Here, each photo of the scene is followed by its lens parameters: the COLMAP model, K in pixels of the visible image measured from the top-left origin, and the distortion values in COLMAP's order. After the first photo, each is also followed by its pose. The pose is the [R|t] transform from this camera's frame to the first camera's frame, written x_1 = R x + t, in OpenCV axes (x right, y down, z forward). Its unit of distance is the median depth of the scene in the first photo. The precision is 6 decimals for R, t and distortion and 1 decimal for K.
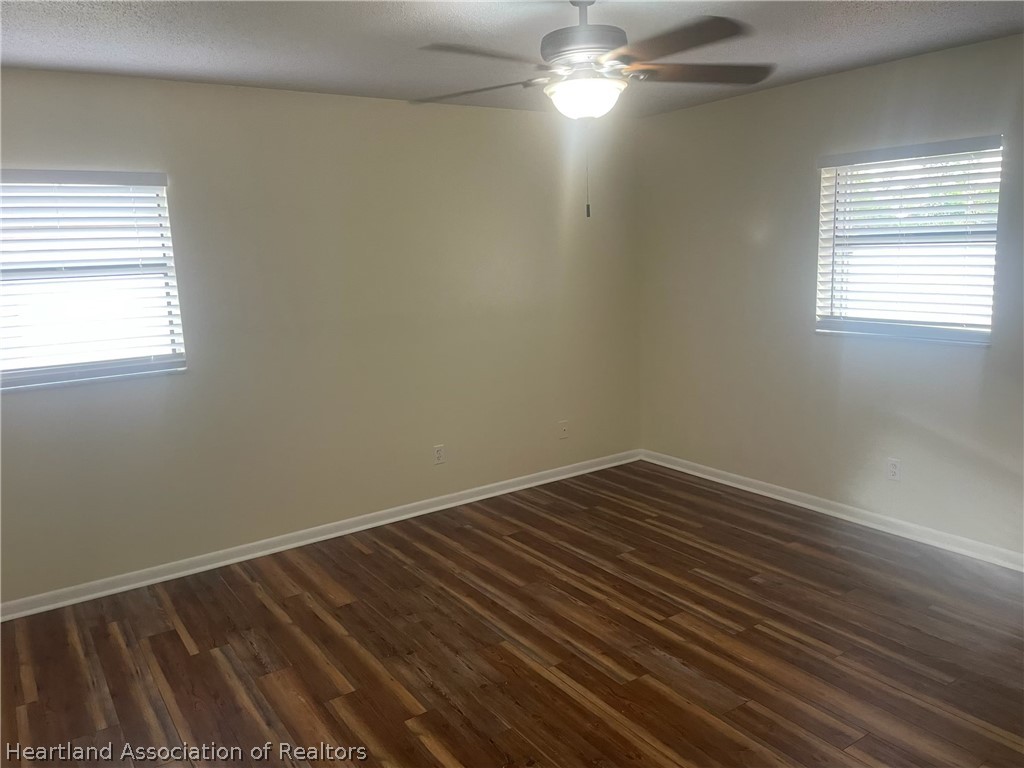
lens RADIAL K [[774.0, 0, 511.6], [0, 774.0, 377.1], [0, 0, 1]] dist [0.050719, -0.055215]
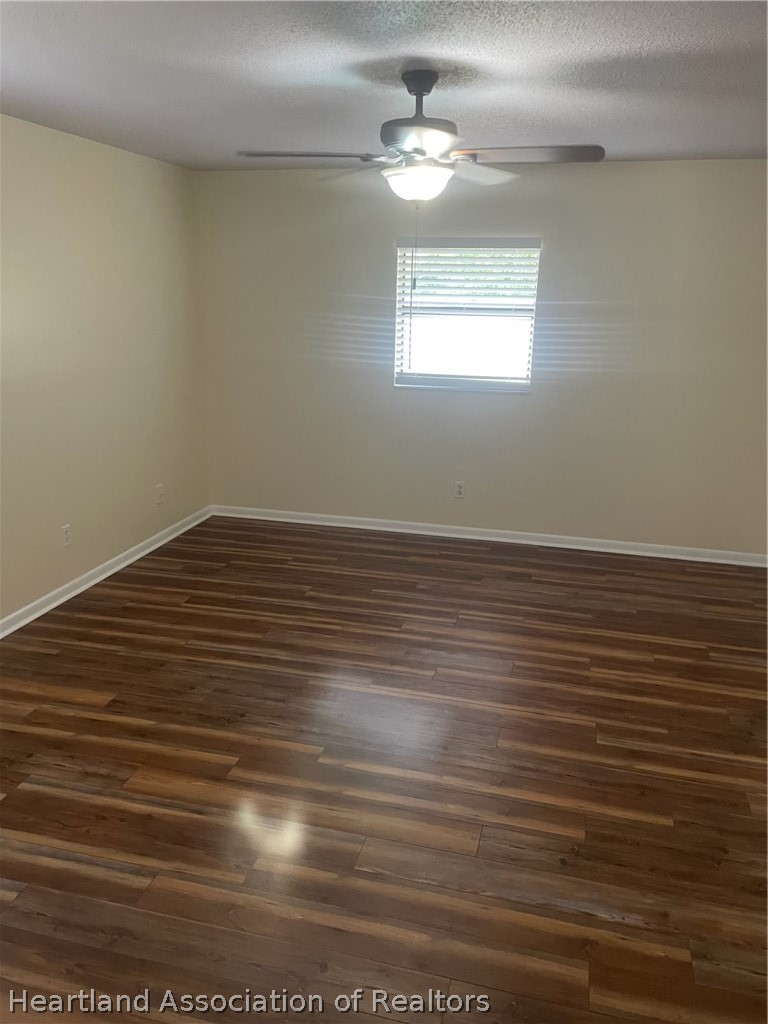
lens RADIAL K [[774.0, 0, 384.5], [0, 774.0, 518.2], [0, 0, 1]] dist [0.050719, -0.055215]
pose [[0.752550, -0.141216, 0.643216, -0.502148], [0.067782, 0.988160, 0.137644, -0.025755], [-0.655038, -0.059986, 0.753211, 0.098477]]
